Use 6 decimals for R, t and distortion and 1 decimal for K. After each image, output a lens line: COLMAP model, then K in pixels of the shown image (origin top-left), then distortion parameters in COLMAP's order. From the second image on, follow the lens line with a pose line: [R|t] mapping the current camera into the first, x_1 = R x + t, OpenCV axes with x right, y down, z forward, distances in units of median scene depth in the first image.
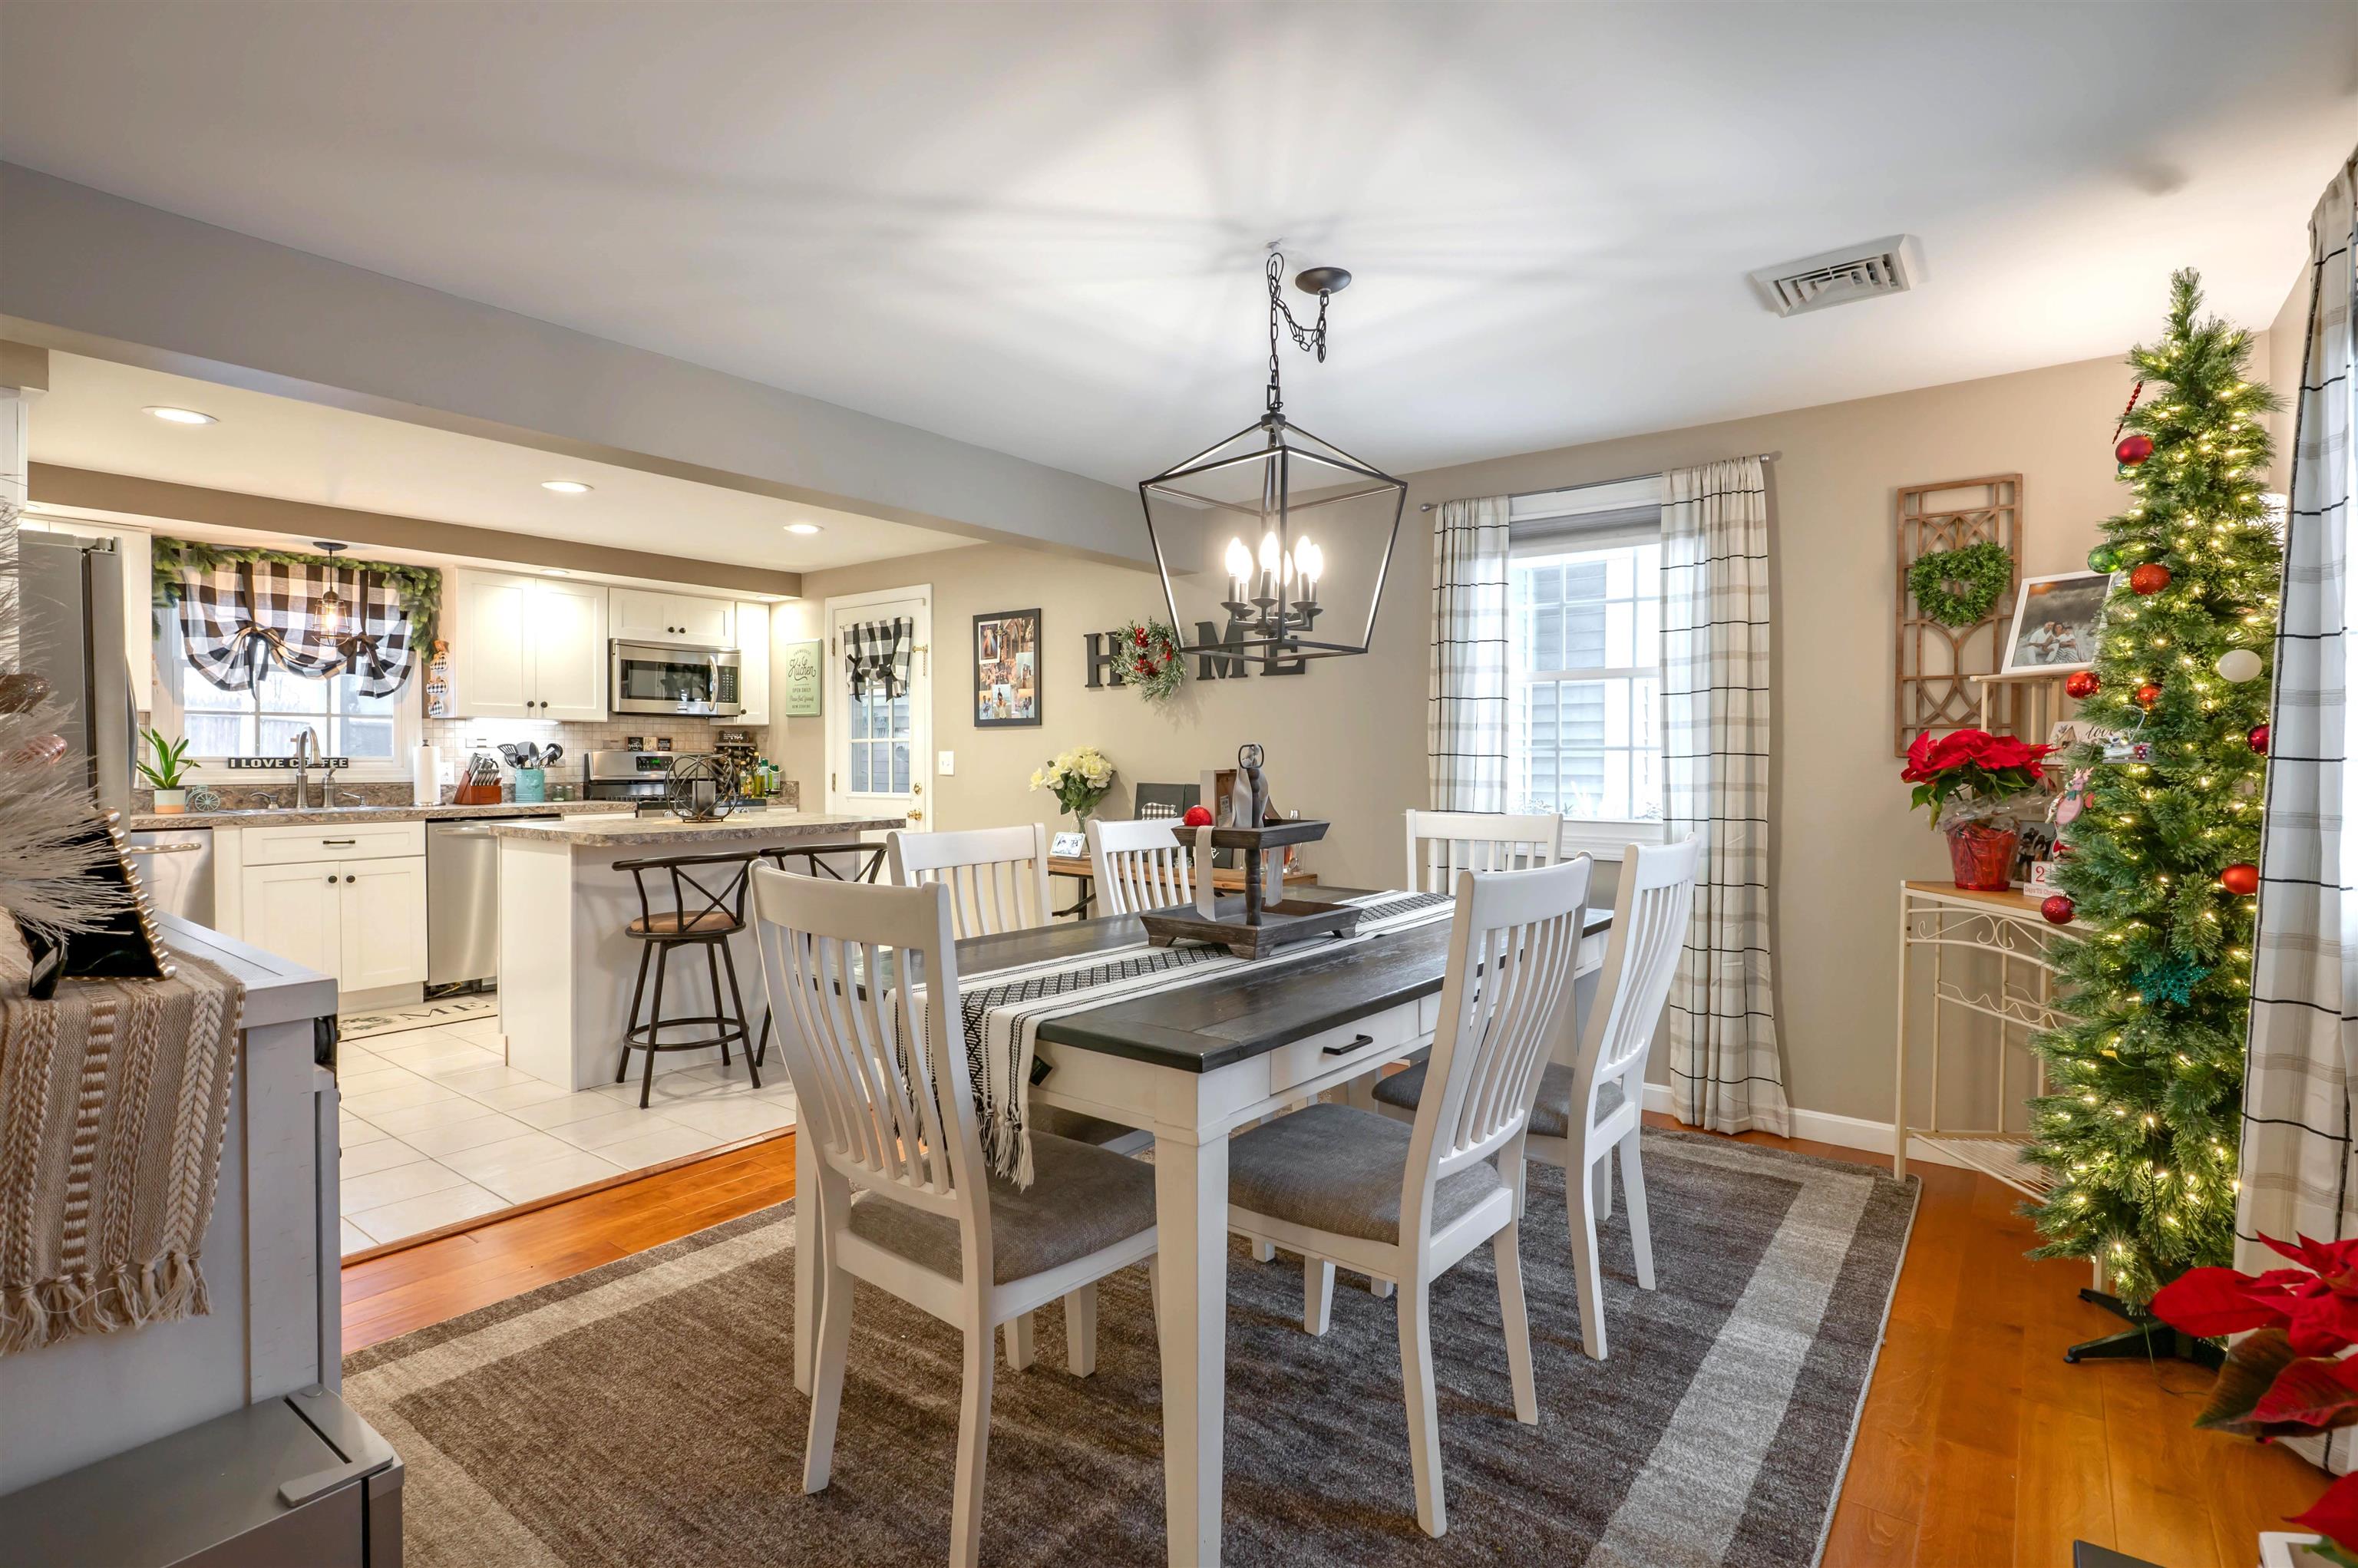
lens RADIAL K [[1148.3, 0, 1173.9], [0, 1148.3, 771.3], [0, 0, 1]] dist [-0.003233, 0.001512]
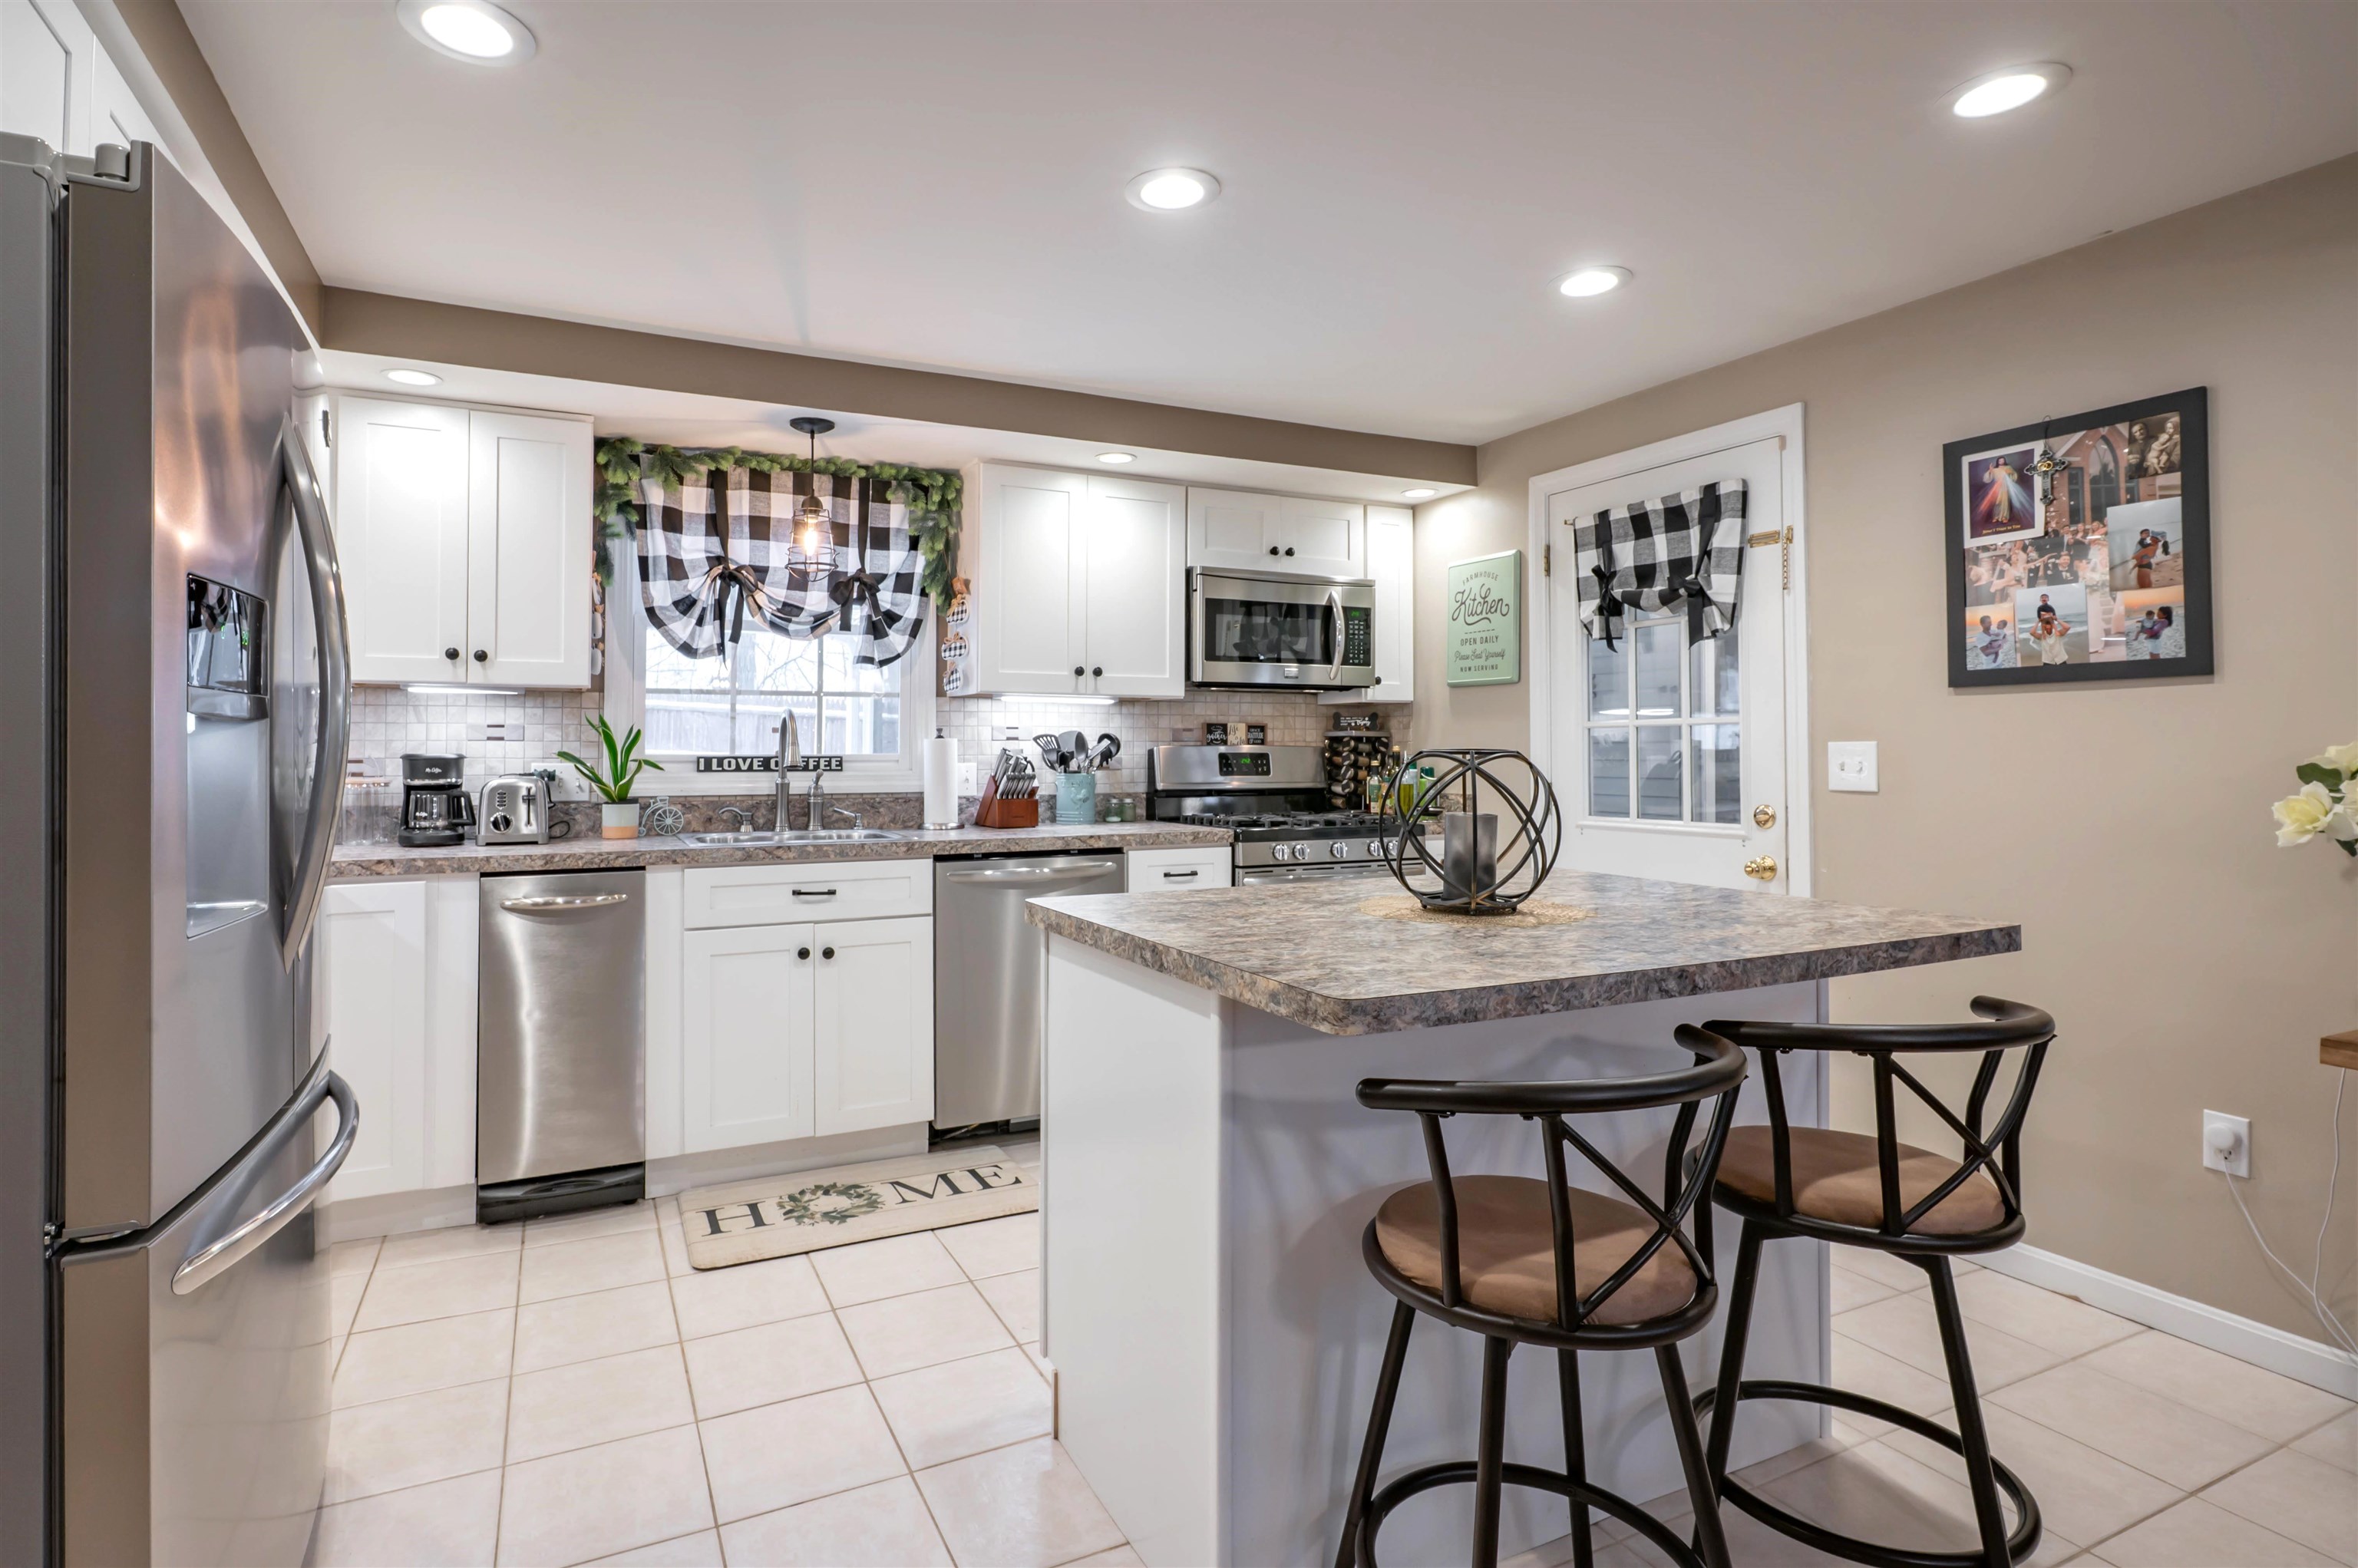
lens RADIAL K [[1148.3, 0, 1117.7], [0, 1148.3, 730.2], [0, 0, 1]] dist [-0.003233, 0.001512]
pose [[0.900094, -0.009837, -0.435584, -0.285092], [-0.003889, 0.999524, -0.030610, -0.007076], [0.435678, 0.029245, 0.899627, 0.471011]]
